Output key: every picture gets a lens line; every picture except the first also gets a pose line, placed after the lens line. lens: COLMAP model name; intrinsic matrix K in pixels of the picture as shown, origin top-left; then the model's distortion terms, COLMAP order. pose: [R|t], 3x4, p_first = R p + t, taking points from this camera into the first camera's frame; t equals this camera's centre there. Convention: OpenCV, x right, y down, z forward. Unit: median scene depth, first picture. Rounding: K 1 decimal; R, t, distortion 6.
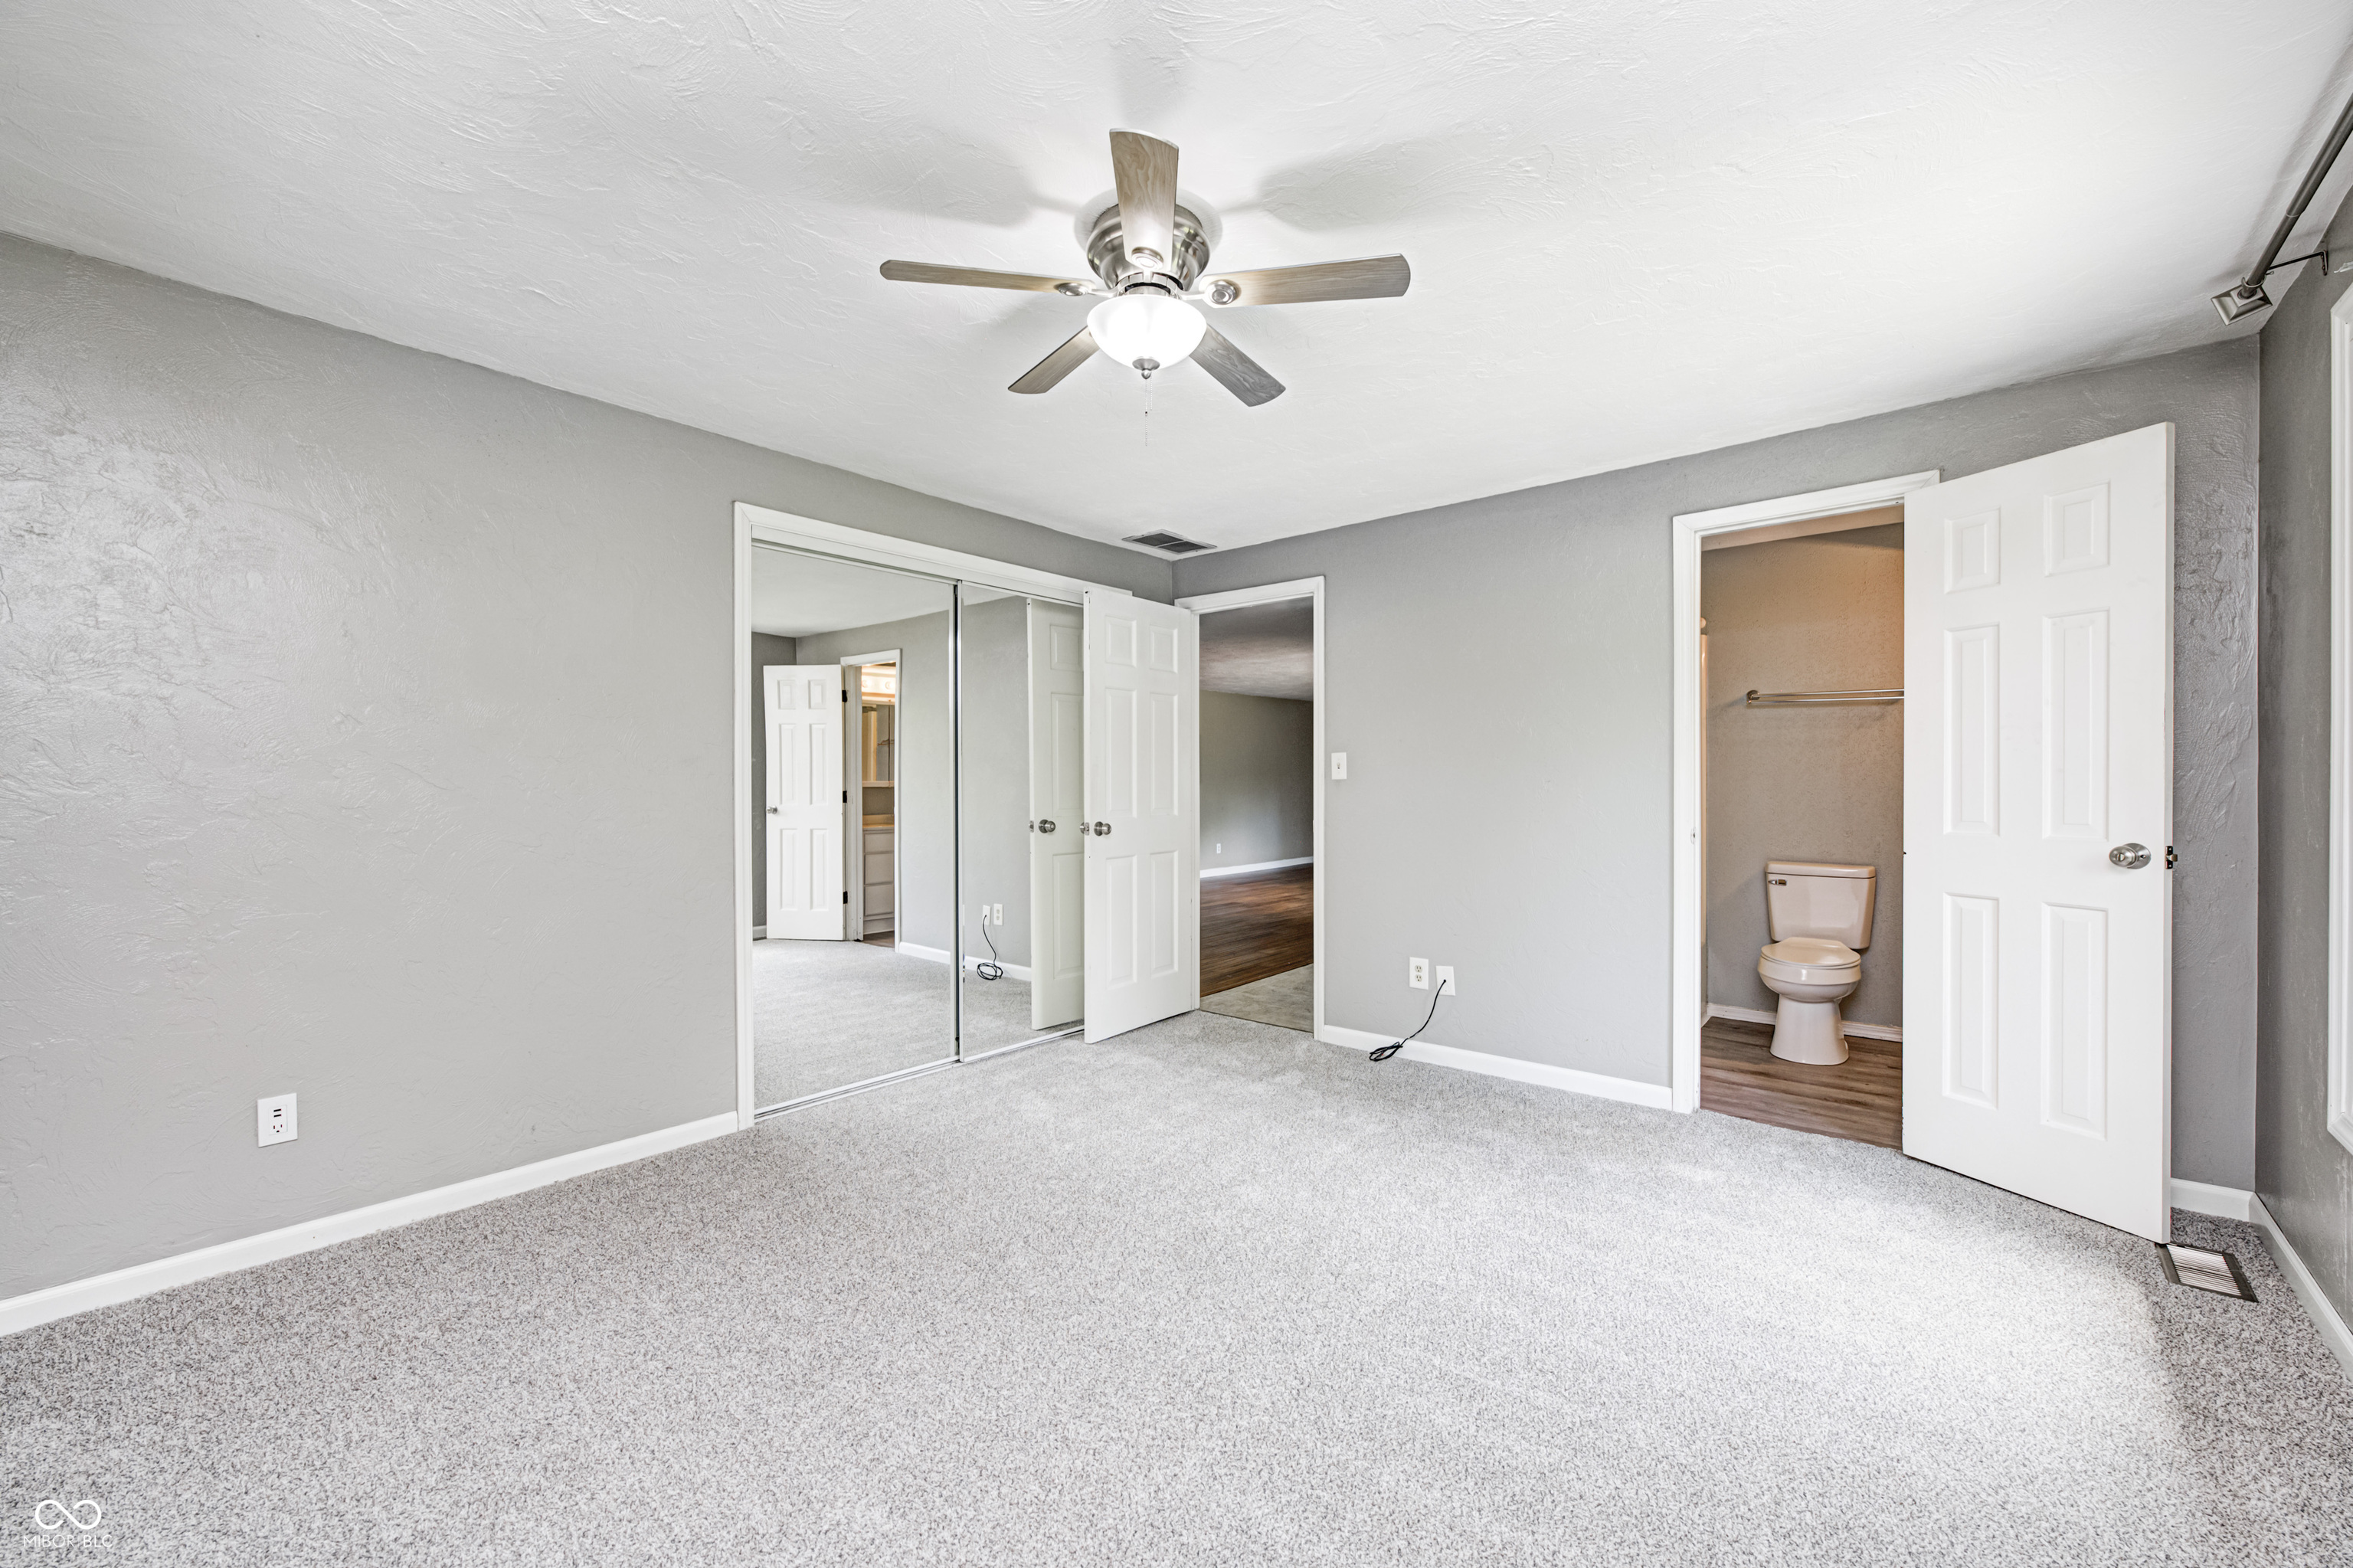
lens RADIAL K [[938.9, 0, 1176.2], [0, 938.9, 792.0], [0, 0, 1]] dist [-0.010199, 0.002017]
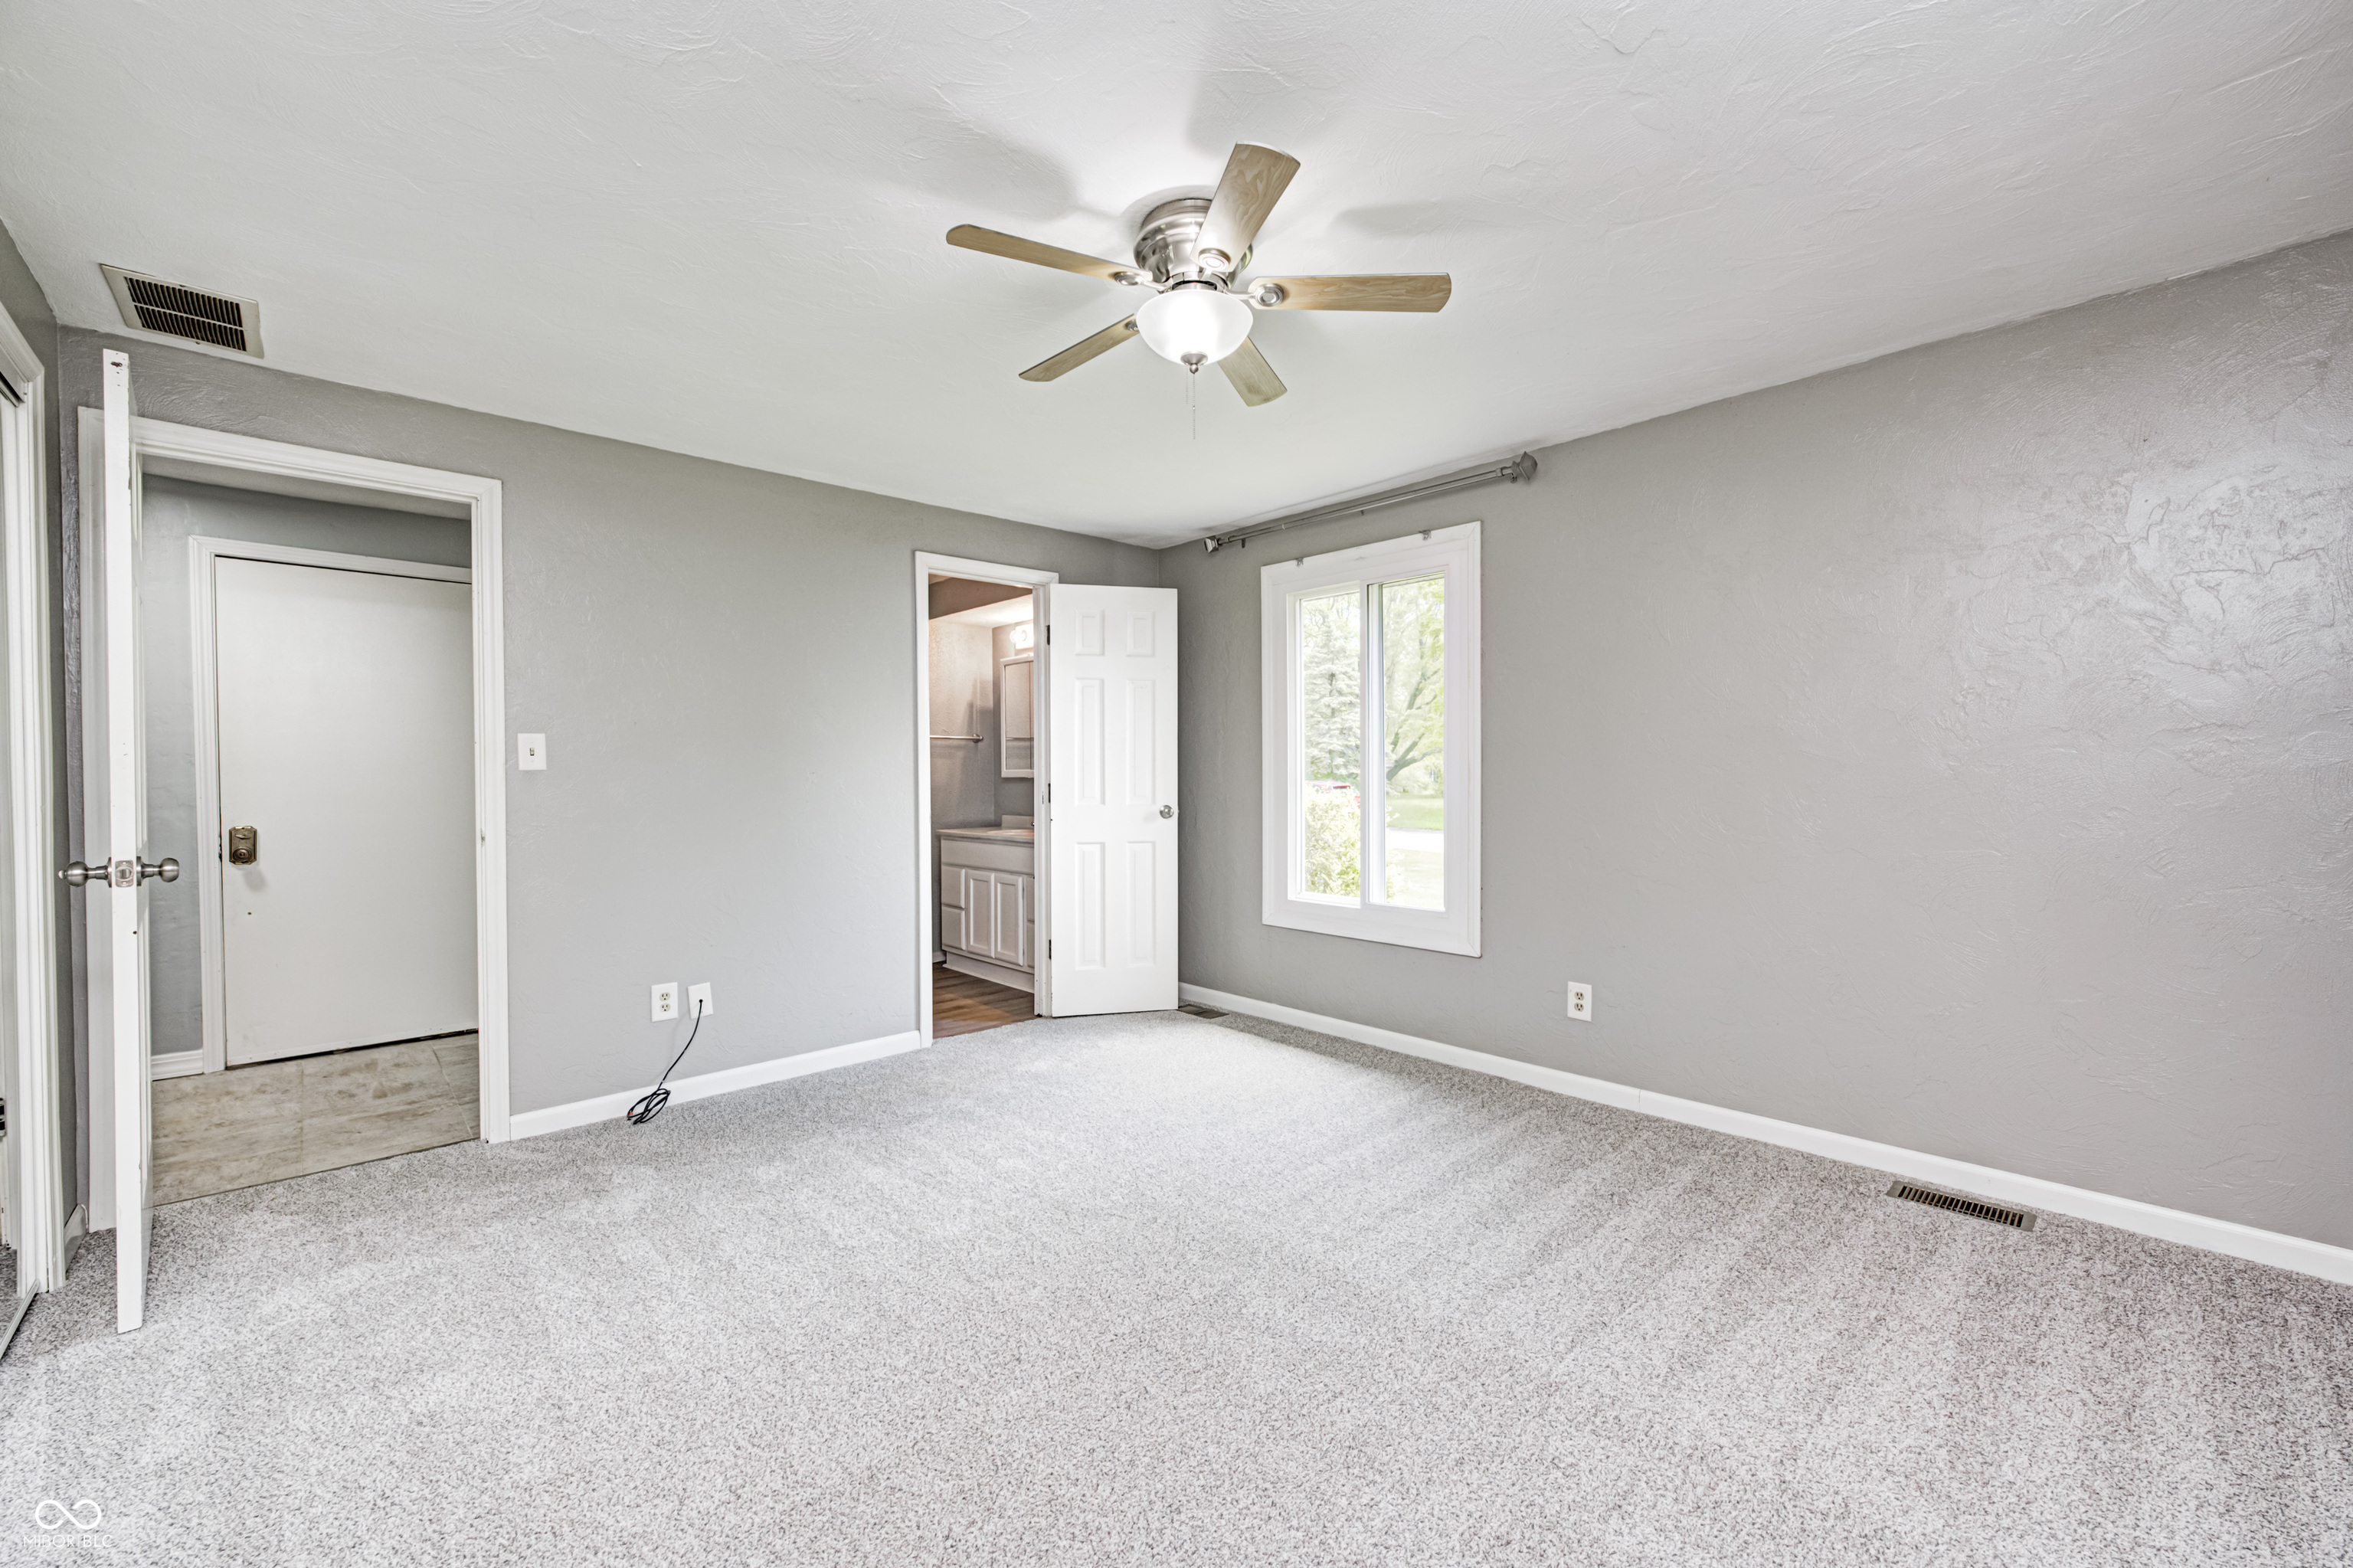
lens RADIAL K [[938.9, 0, 1181.4], [0, 938.9, 785.6], [0, 0, 1]] dist [-0.010199, 0.002017]
pose [[0.114503, -0.012002, 0.993350, -0.556211], [0.012530, 0.999865, 0.010637, -0.003379], [-0.993344, 0.011228, 0.114638, 0.477034]]
